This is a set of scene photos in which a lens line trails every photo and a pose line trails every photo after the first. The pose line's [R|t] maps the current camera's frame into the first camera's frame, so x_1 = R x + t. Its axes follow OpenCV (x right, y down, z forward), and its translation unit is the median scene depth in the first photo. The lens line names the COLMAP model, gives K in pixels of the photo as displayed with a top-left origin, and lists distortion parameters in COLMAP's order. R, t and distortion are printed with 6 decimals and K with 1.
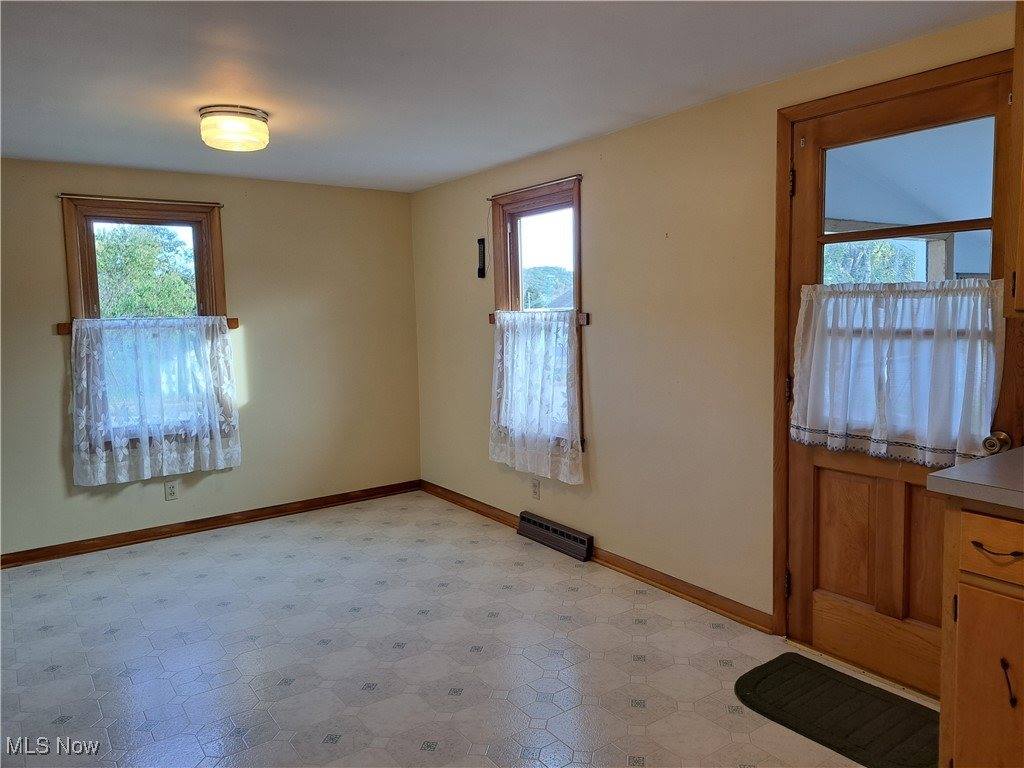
lens RADIAL K [[744.0, 0, 524.0], [0, 744.0, 372.6], [0, 0, 1]] dist [0.133966, -0.147593]
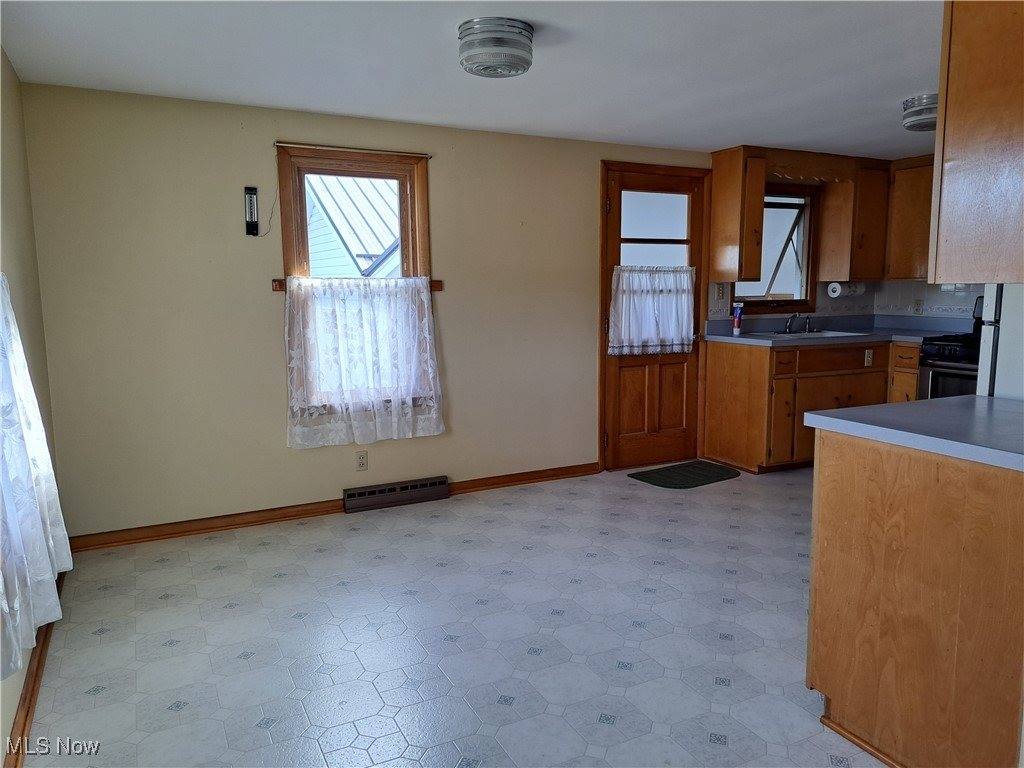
lens RADIAL K [[744.0, 0, 524.0], [0, 744.0, 372.6], [0, 0, 1]] dist [0.133966, -0.147593]
pose [[0.130588, -0.097881, 0.986593, -0.931371], [0.089728, 0.992198, 0.086561, -0.024881], [-0.987368, 0.077221, 0.138352, 0.655844]]
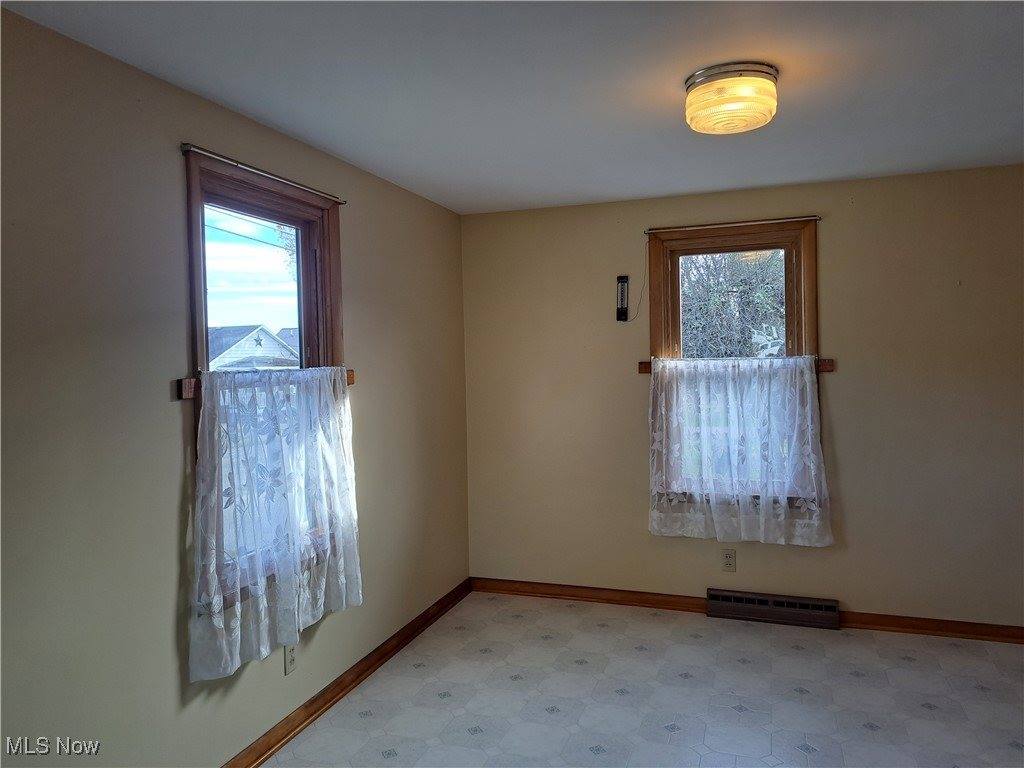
lens RADIAL K [[744.0, 0, 524.0], [0, 744.0, 372.6], [0, 0, 1]] dist [0.133966, -0.147593]
pose [[0.801881, -0.005593, 0.597458, -0.721129], [0.054030, 0.996538, -0.063189, -0.021406], [-0.595036, 0.082951, 0.799407, 0.420101]]
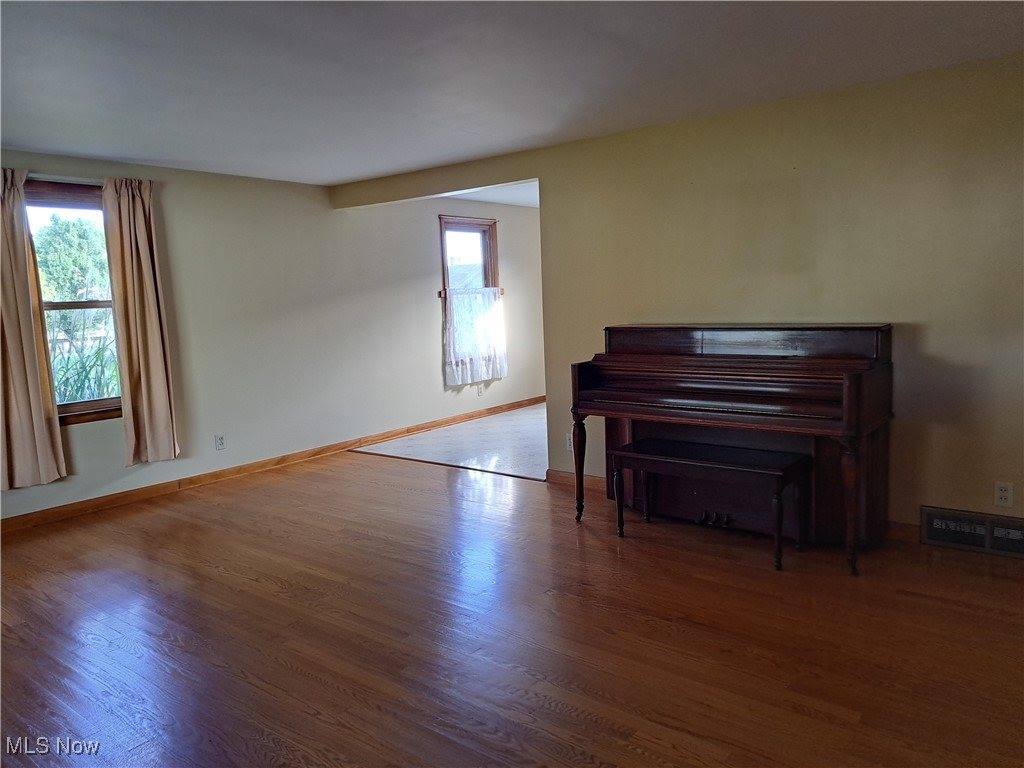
lens RADIAL K [[744.0, 0, 524.0], [0, 744.0, 372.6], [0, 0, 1]] dist [0.133966, -0.147593]
pose [[0.954617, -0.050795, 0.293472, -0.917422], [0.049280, 0.998706, 0.012558, 0.106773], [-0.293730, 0.002474, 0.955885, -0.662438]]
